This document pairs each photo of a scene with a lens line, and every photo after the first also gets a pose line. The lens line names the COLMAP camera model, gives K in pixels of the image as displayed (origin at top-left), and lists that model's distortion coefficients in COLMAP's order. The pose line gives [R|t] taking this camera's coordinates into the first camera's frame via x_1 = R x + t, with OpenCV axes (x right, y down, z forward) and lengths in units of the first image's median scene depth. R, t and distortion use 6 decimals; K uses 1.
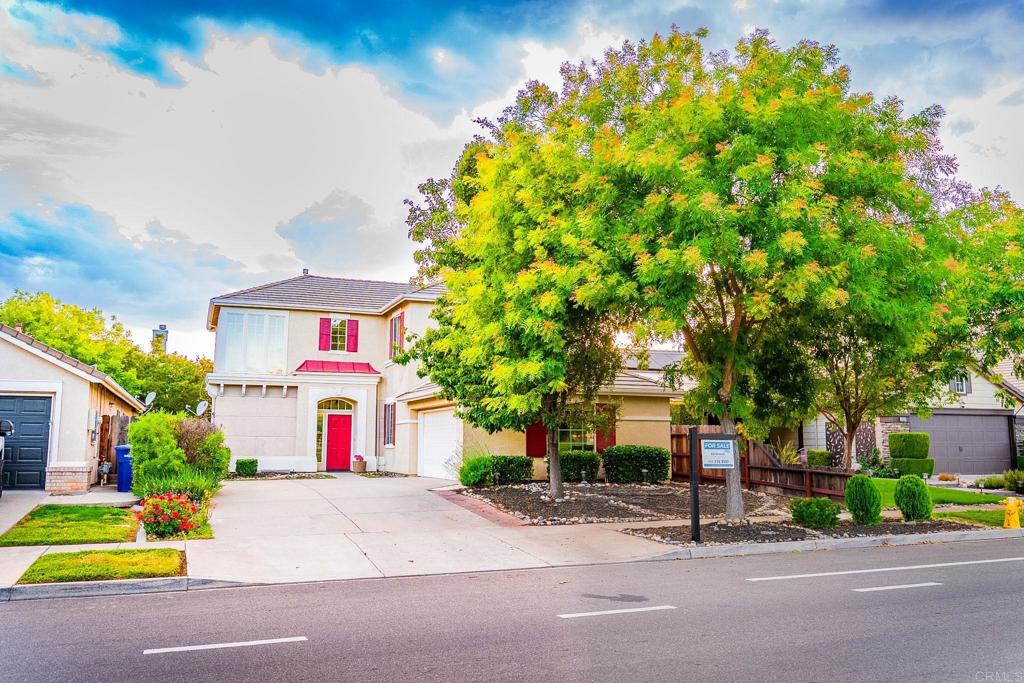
lens RADIAL K [[812.5, 0, 511.0], [0, 812.5, 337.0], [0, 0, 1]] dist [-0.029987, 0.023420]
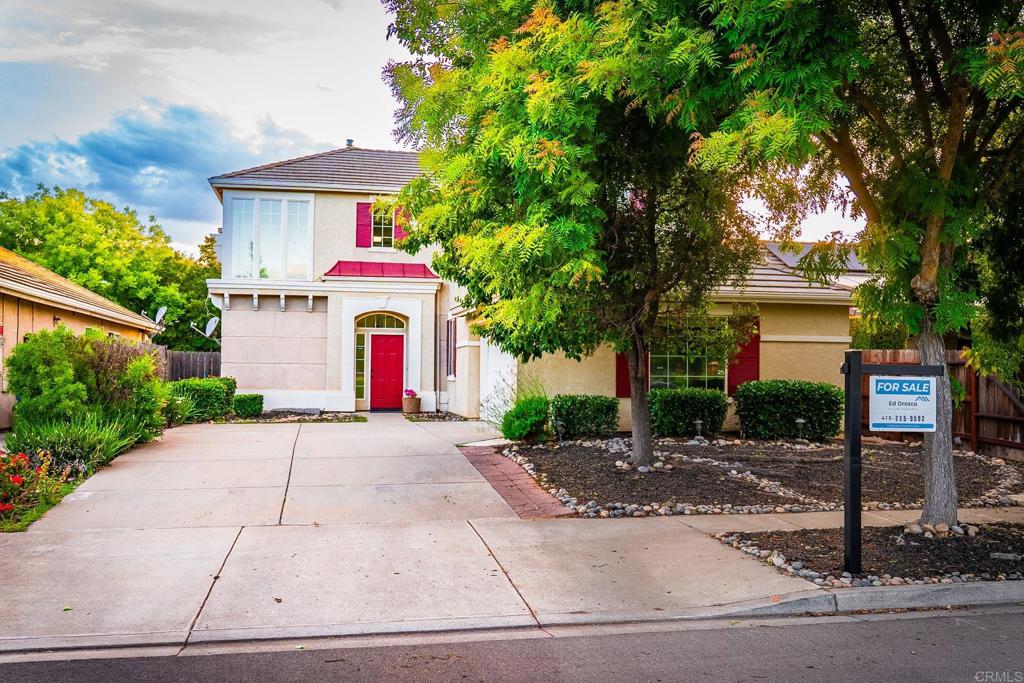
lens RADIAL K [[931.4, 0, 511.4], [0, 931.4, 349.6], [0, 0, 1]] dist [-0.030481, 0.000000]
pose [[0.981701, 0.001618, -0.190423, 0.082531], [0.018612, 0.994361, 0.104400, 0.030610], [0.189518, -0.106034, 0.976135, 0.260813]]
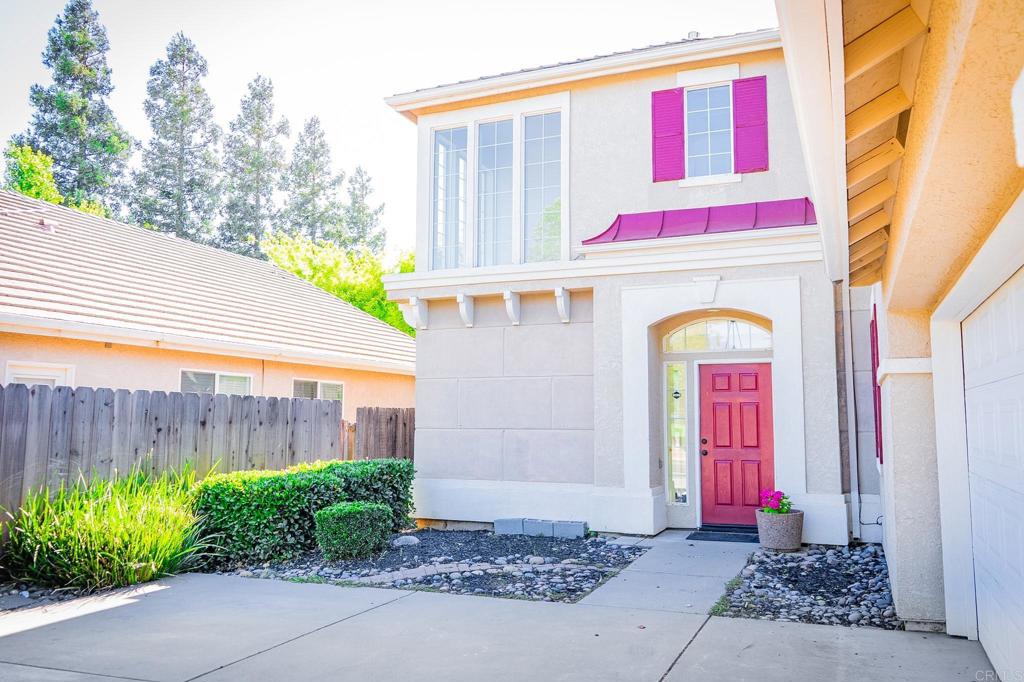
lens RADIAL K [[812.5, 0, 505.0], [0, 812.5, 339.0], [0, 0, 1]] dist [-0.029987, 0.023420]
pose [[0.696038, -0.072393, -0.714346, -0.049559], [0.096487, 0.995311, -0.006853, 0.106773], [0.711492, -0.064156, 0.699759, 0.947881]]
